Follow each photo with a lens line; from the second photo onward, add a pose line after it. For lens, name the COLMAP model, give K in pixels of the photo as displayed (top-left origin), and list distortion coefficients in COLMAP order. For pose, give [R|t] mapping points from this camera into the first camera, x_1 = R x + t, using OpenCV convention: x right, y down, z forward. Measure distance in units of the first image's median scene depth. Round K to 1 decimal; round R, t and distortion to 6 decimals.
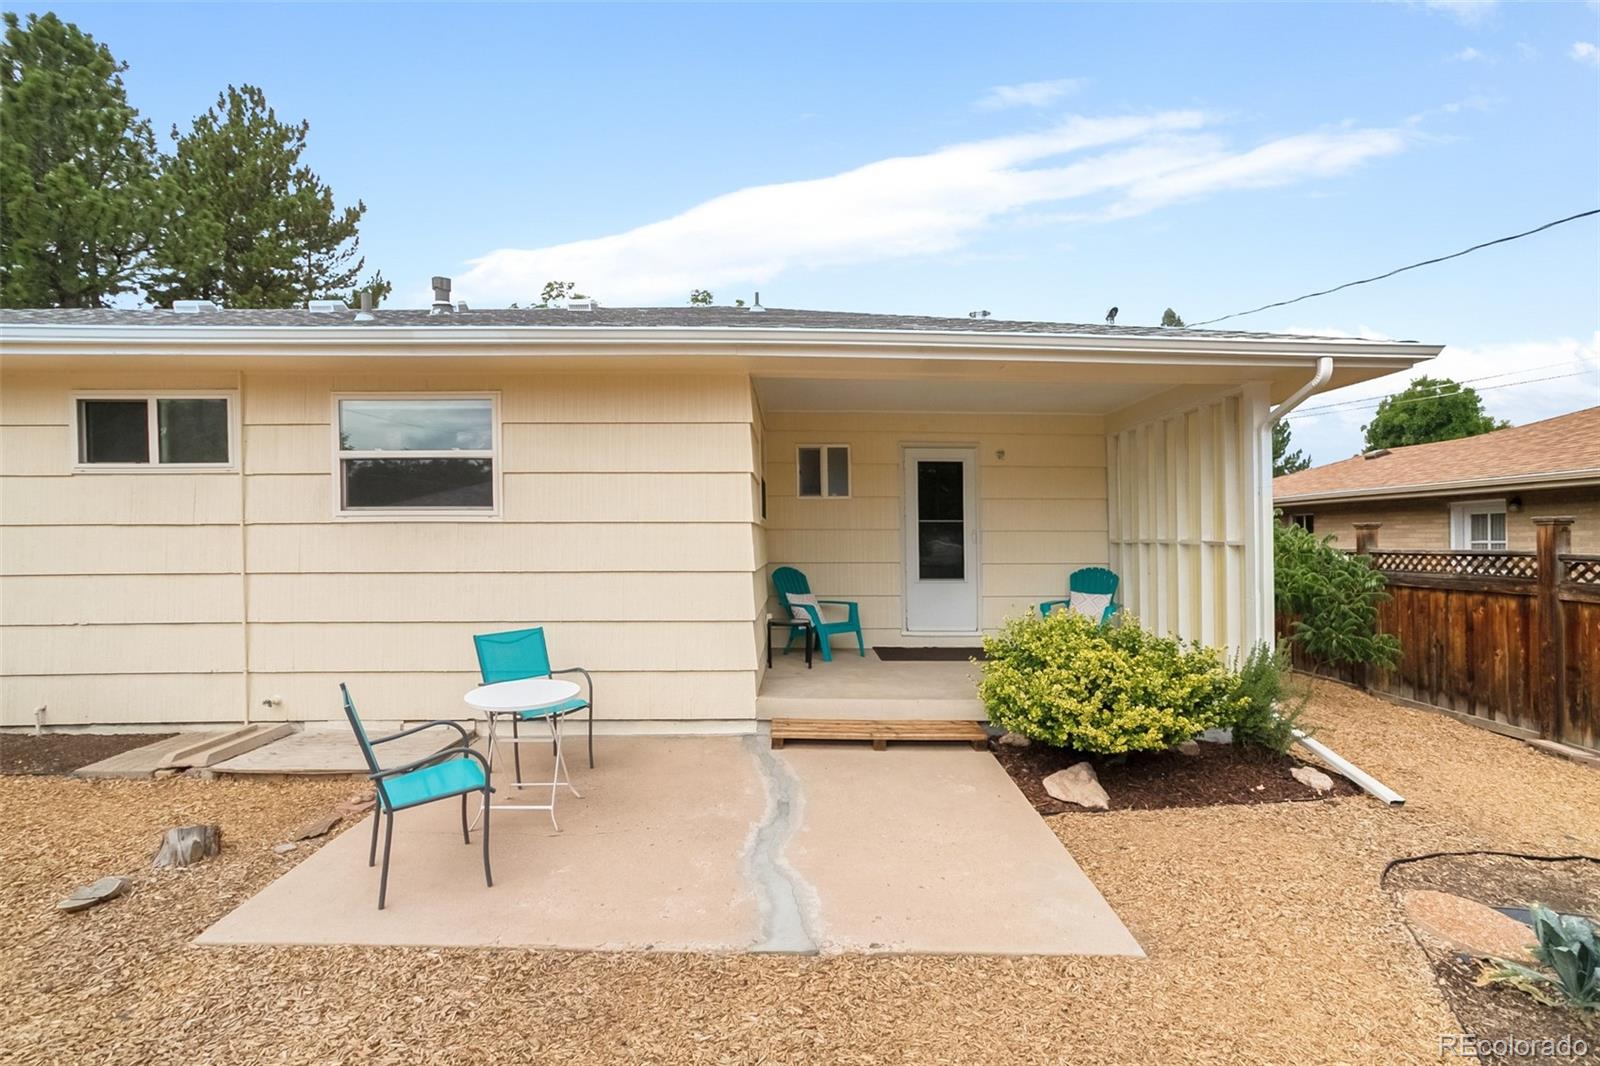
lens RADIAL K [[730.4, 0, 800.0], [0, 730.4, 533.0], [0, 0, 1]] dist [-0.025906, 0.013557]
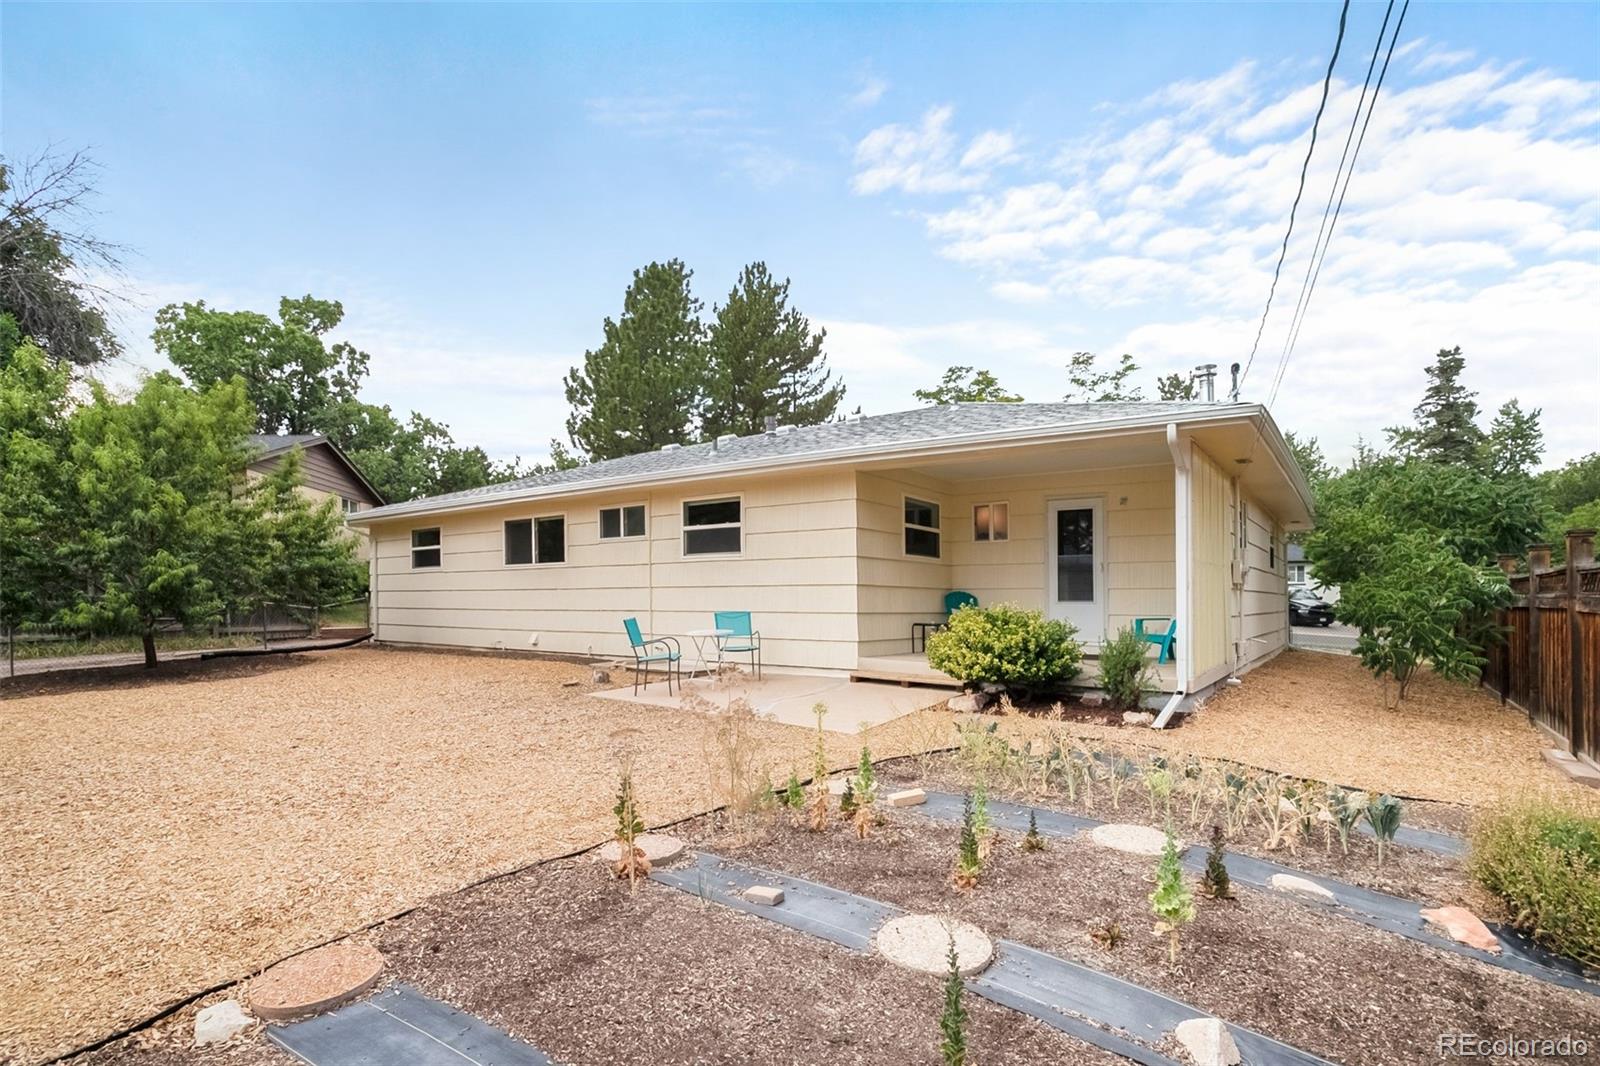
lens RADIAL K [[766.0, 0, 793.8], [0, 766.0, 536.6], [0, 0, 1]] dist [-0.063521, 0.032507]
pose [[0.799610, -0.044706, -0.598853, 0.143164], [-0.001581, 0.997065, -0.076544, 0.012400], [0.600517, 0.062152, 0.797193, -0.083673]]
